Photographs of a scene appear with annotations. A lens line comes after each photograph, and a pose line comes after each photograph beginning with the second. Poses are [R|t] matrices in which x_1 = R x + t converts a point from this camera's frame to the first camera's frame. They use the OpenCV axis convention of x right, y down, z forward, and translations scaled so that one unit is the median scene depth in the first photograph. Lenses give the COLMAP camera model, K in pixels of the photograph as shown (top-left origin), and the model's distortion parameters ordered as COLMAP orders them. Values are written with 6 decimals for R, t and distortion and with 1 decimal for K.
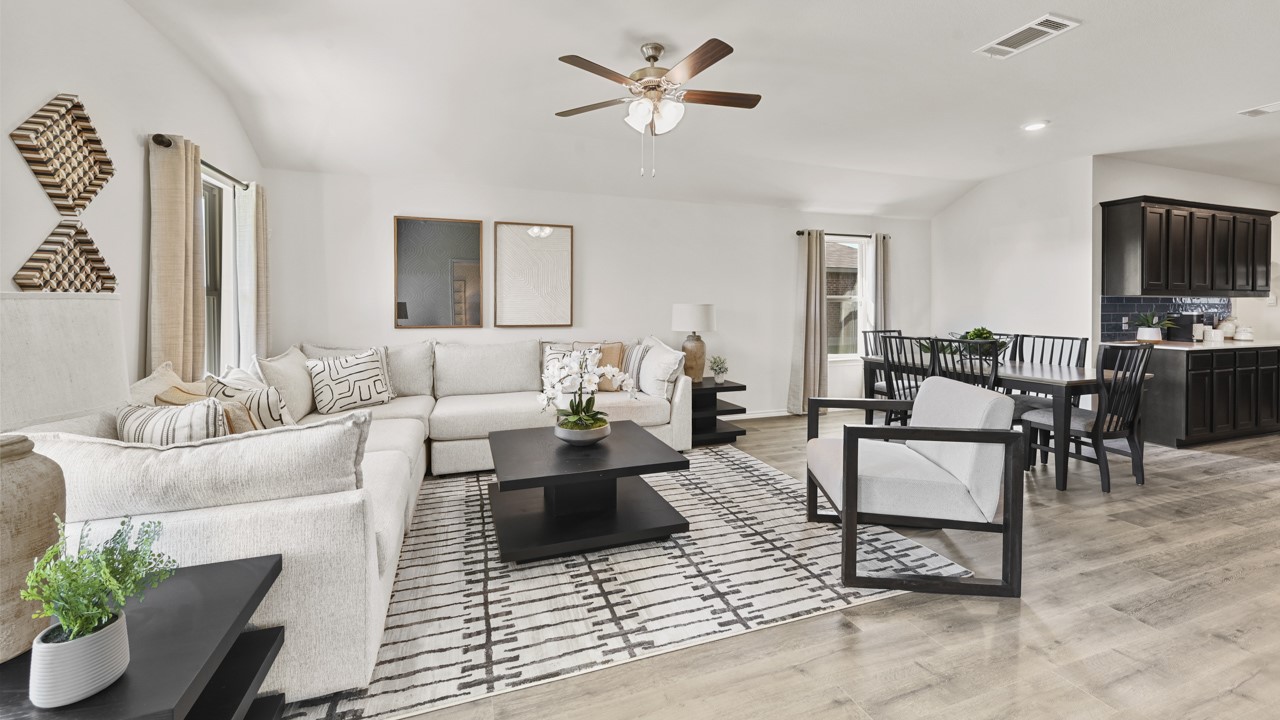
lens RADIAL K [[503.7, 0, 632.7], [0, 503.7, 308.8], [0, 0, 1]] dist [-0.001035, 0.000490]
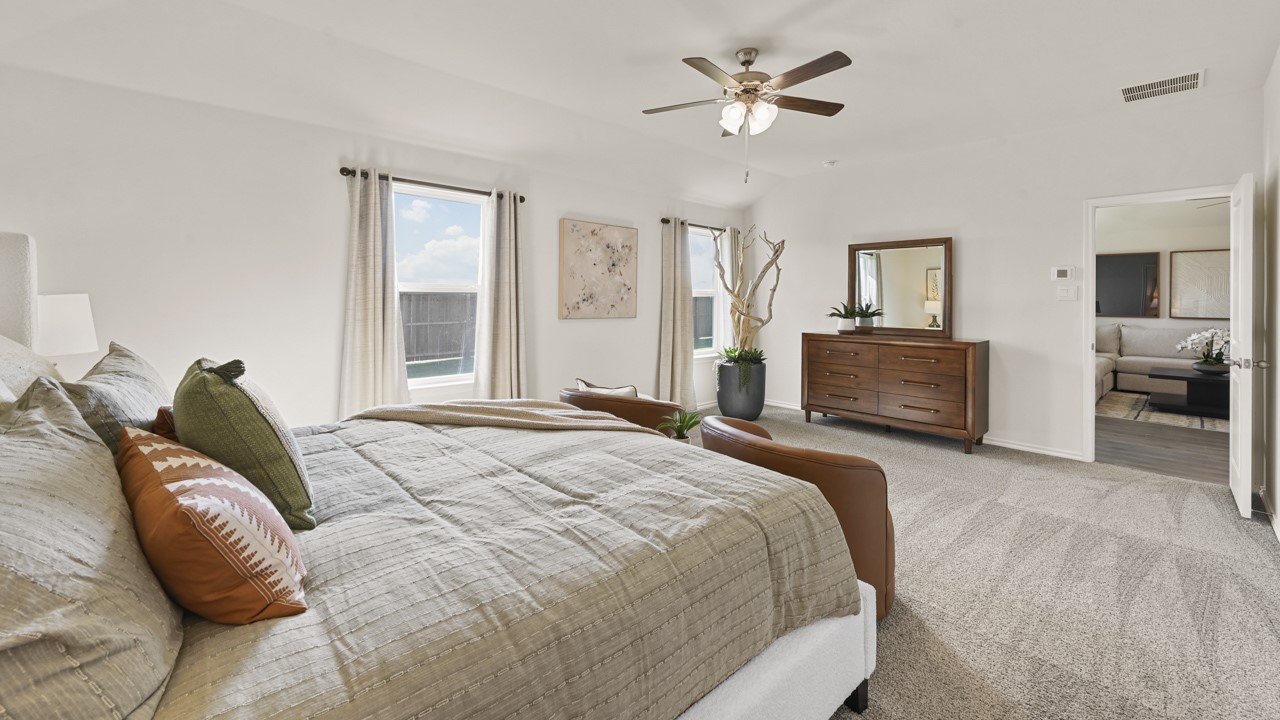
lens RADIAL K [[503.7, 0, 632.7], [0, 503.7, 308.8], [0, 0, 1]] dist [-0.001035, 0.000490]
pose [[0.400314, 0.011227, -0.916309, 0.918504], [0.000701, 0.999921, 0.012558, -0.024433], [0.916378, -0.005670, 0.400274, -2.177002]]
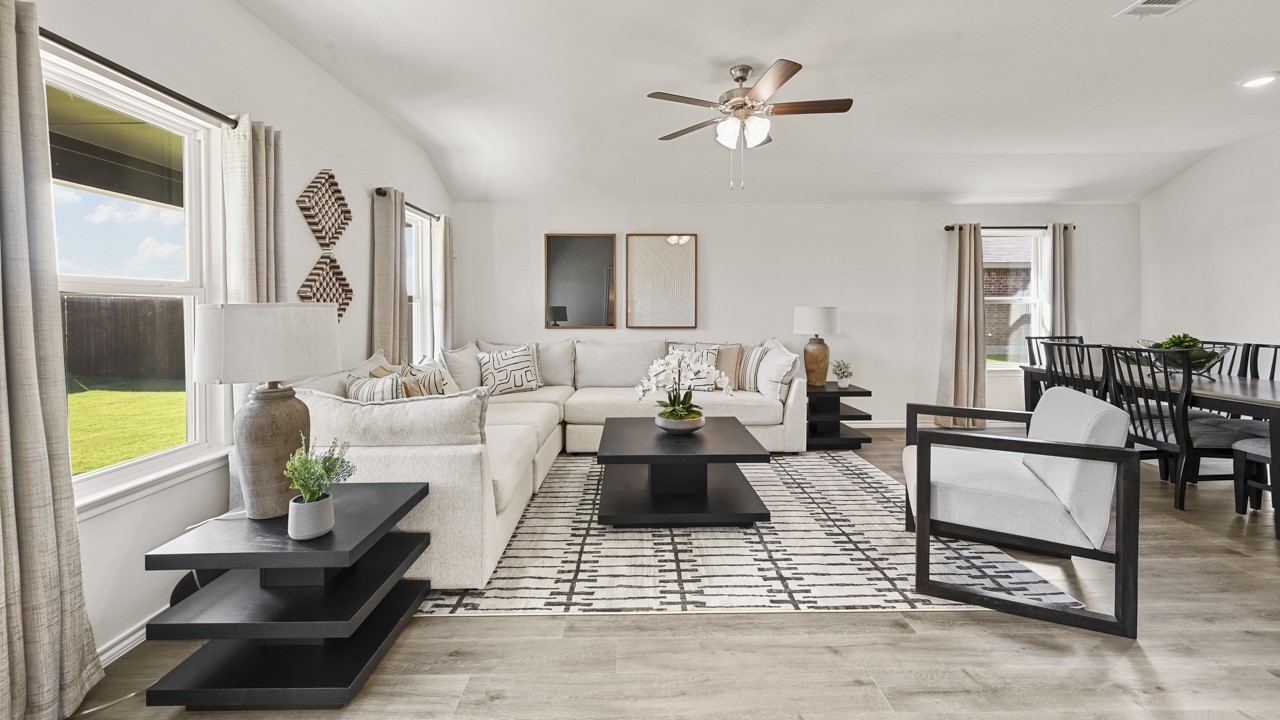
lens RADIAL K [[503.7, 0, 632.7], [0, 503.7, 308.8], [0, 0, 1]] dist [-0.001035, 0.000490]
pose [[0.946175, -0.002850, -0.323642, 0.182331], [0.000911, 0.999981, -0.006144, 0.000230], [0.323653, 0.005518, 0.946160, -0.098948]]
